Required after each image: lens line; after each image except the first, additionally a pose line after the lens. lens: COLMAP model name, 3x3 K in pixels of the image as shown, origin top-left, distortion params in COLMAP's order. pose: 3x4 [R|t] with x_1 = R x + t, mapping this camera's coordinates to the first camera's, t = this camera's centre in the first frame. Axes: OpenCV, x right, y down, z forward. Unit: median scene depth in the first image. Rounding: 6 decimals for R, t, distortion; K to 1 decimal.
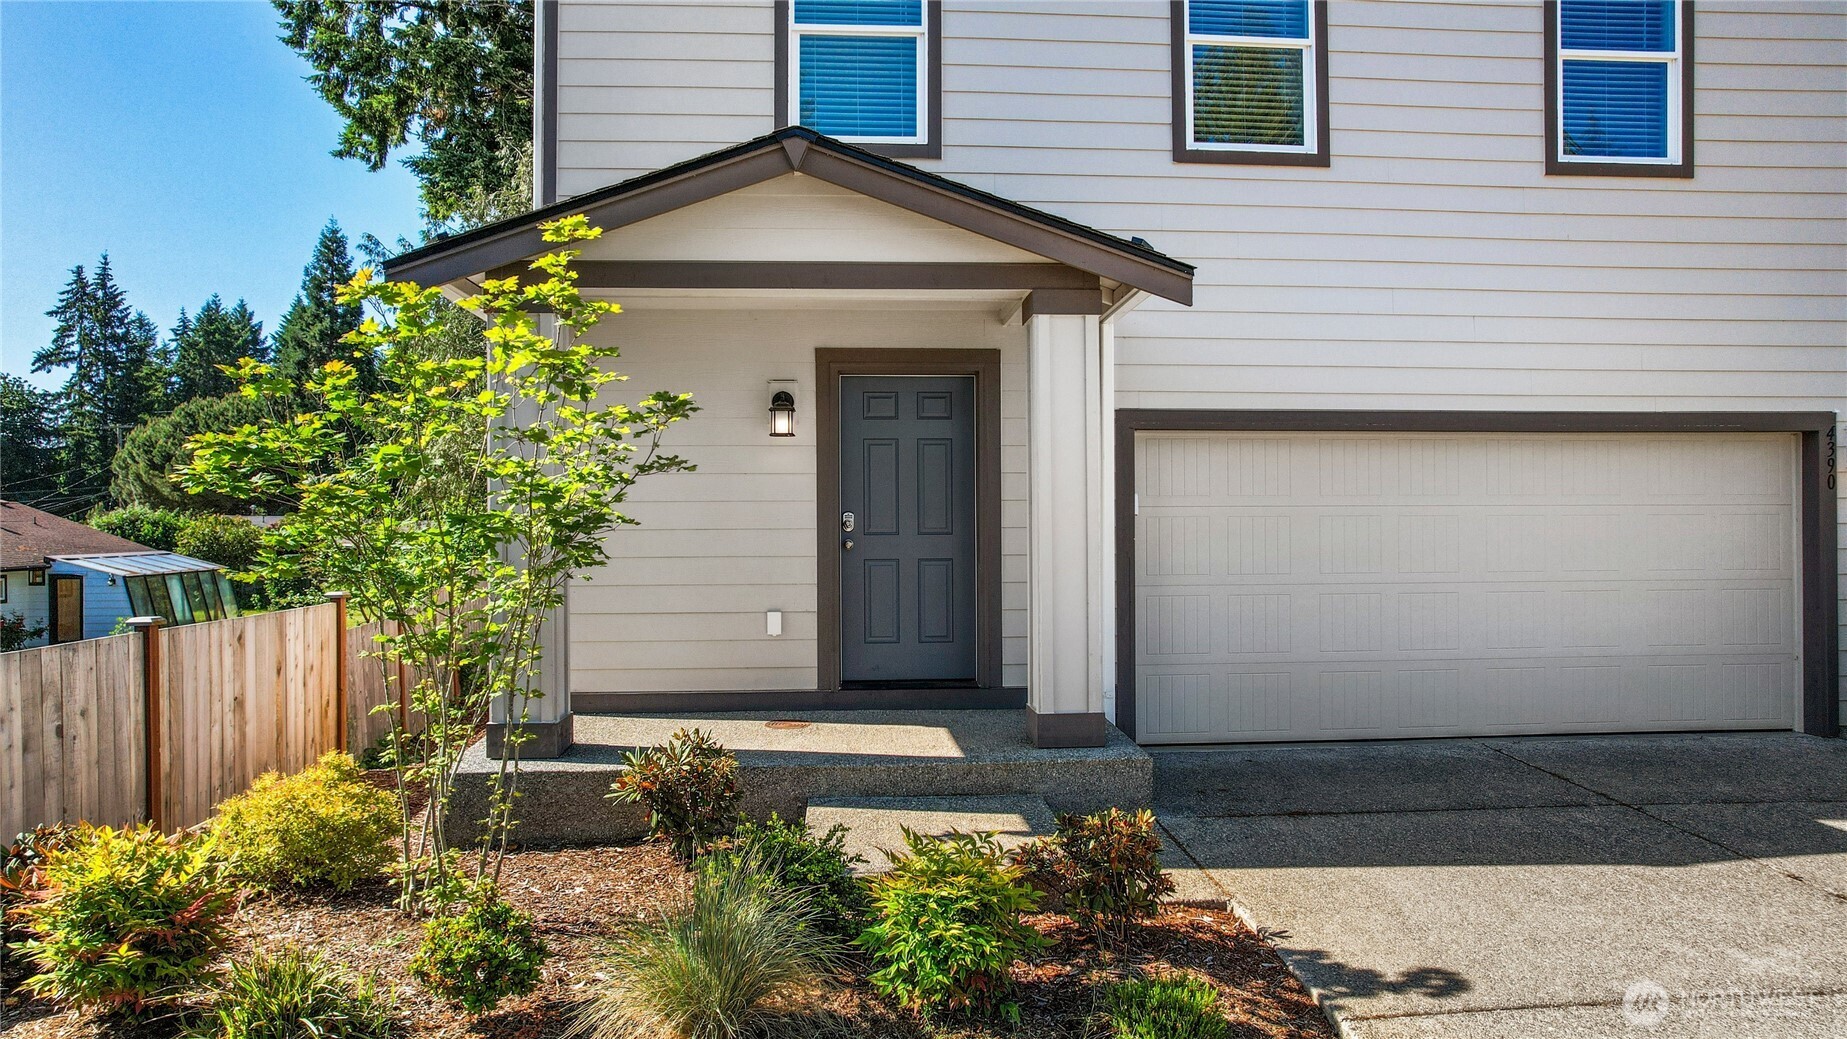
lens RADIAL K [[1186.7, 0, 923.5], [0, 1186.7, 519.5], [0, 0, 1]] dist [-0.075170, 0.074338]
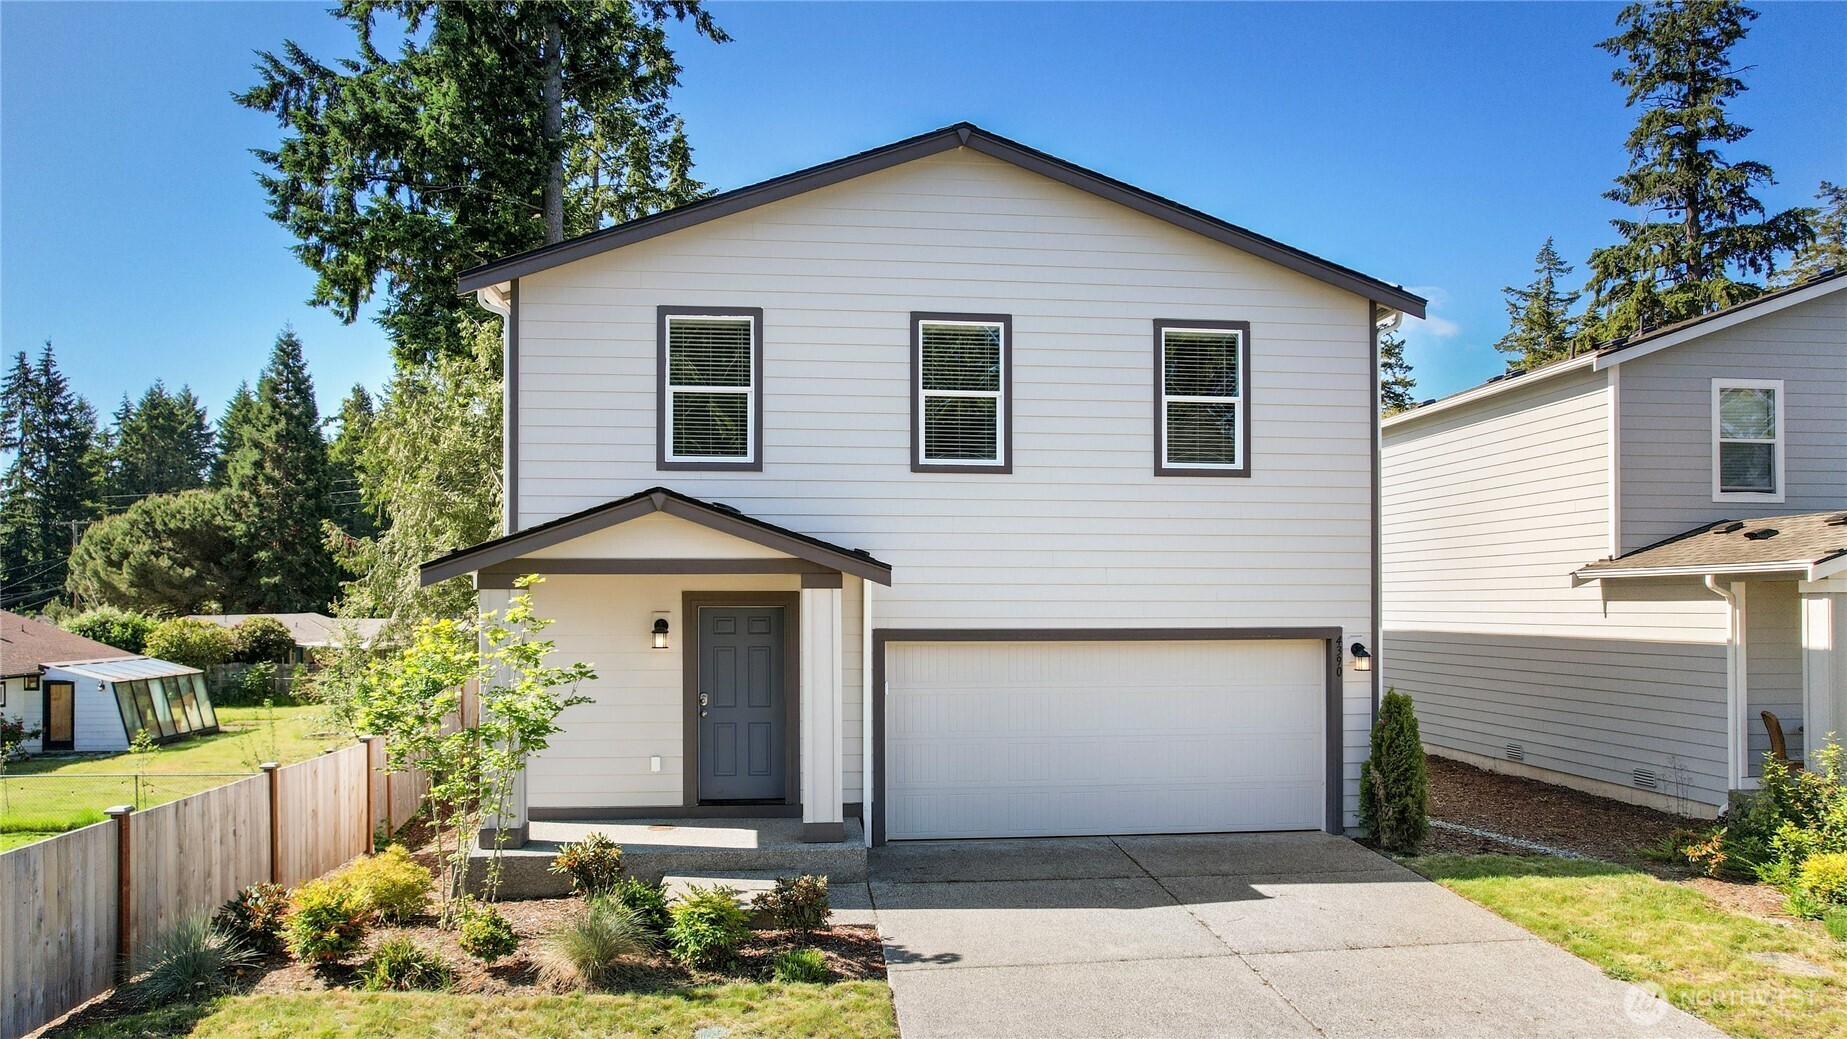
lens RADIAL K [[1188.4, 0, 912.1], [0, 1188.4, 606.2], [0, 0, 1]] dist [-0.049092, 0.044248]
pose [[0.999572, 0.004054, 0.028976, 0.166847], [-0.004082, 0.999991, 0.000887, -0.123652], [-0.028972, -0.001005, 0.999580, -0.589836]]
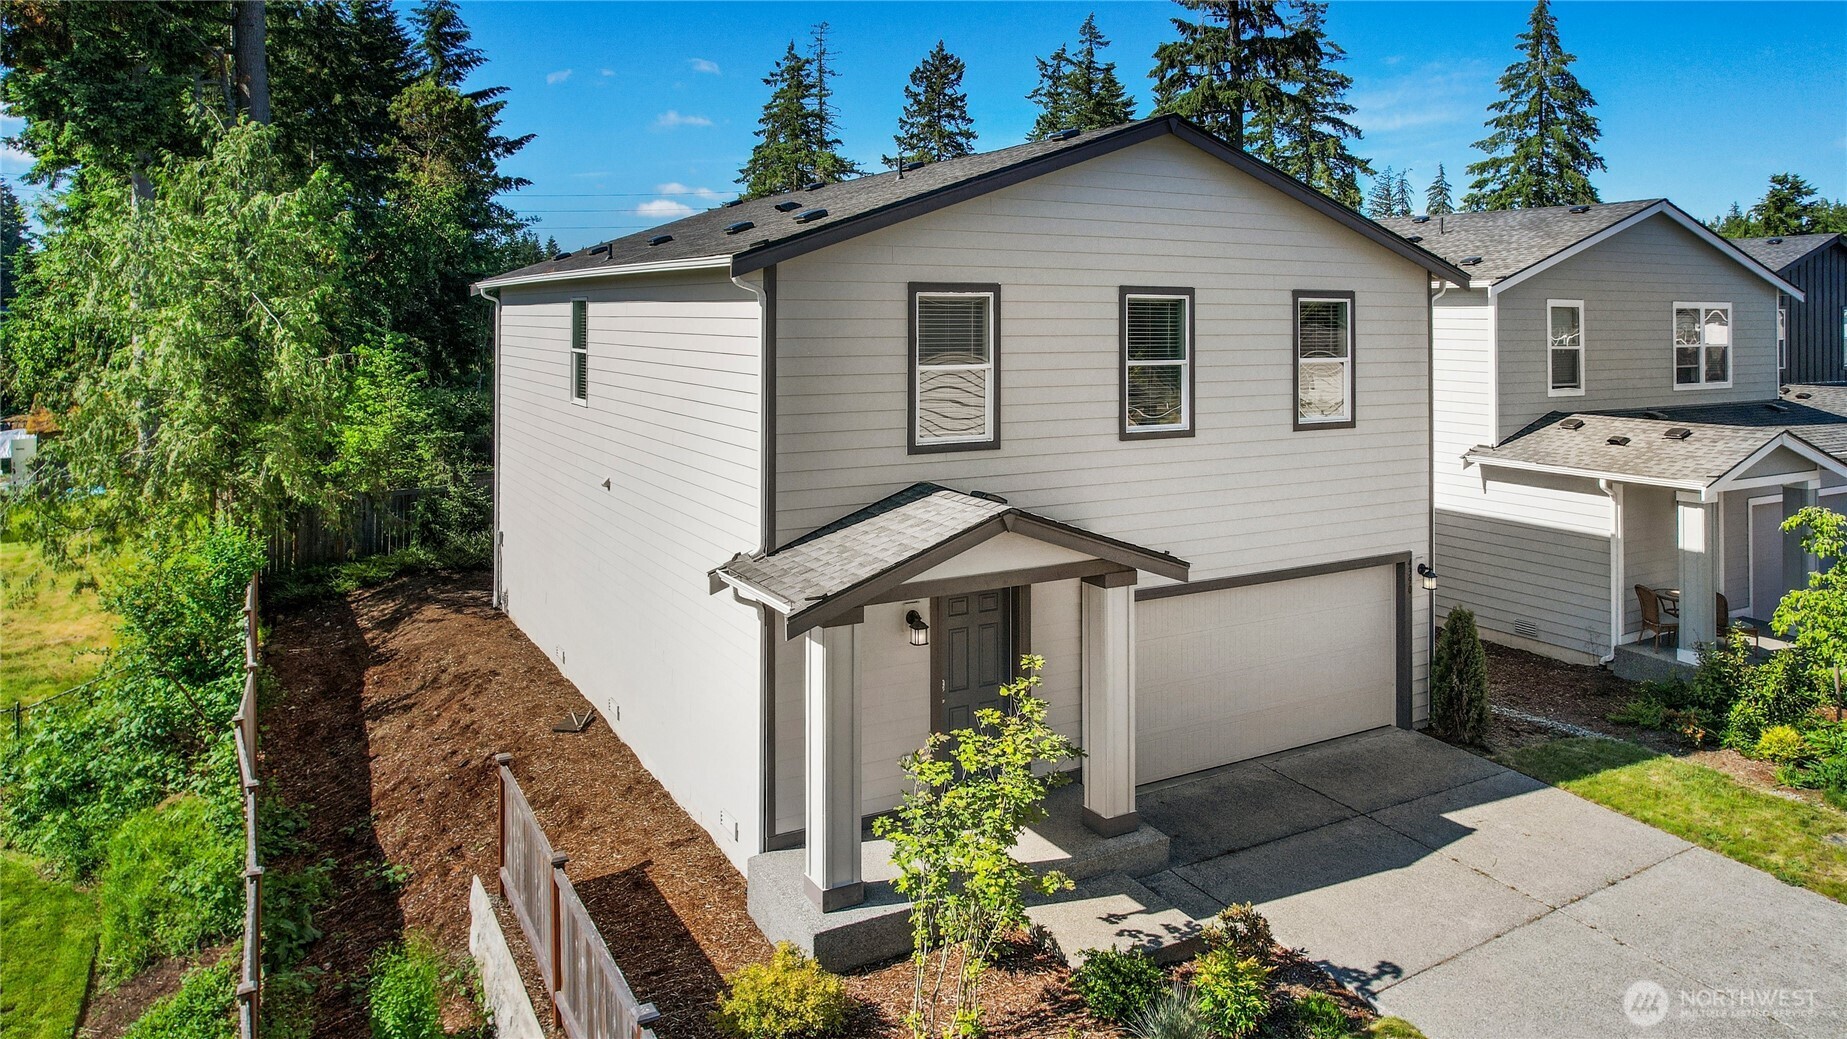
lens RADIAL K [[1219.7, 0, 924.5], [0, 1219.7, 305.8], [0, 0, 1]] dist [-0.024456, -0.001997]
pose [[0.905768, 0.011415, 0.423619, -0.746858], [-0.006178, 0.999887, -0.013733, -0.463017], [-0.423728, 0.009822, 0.905736, -0.419618]]
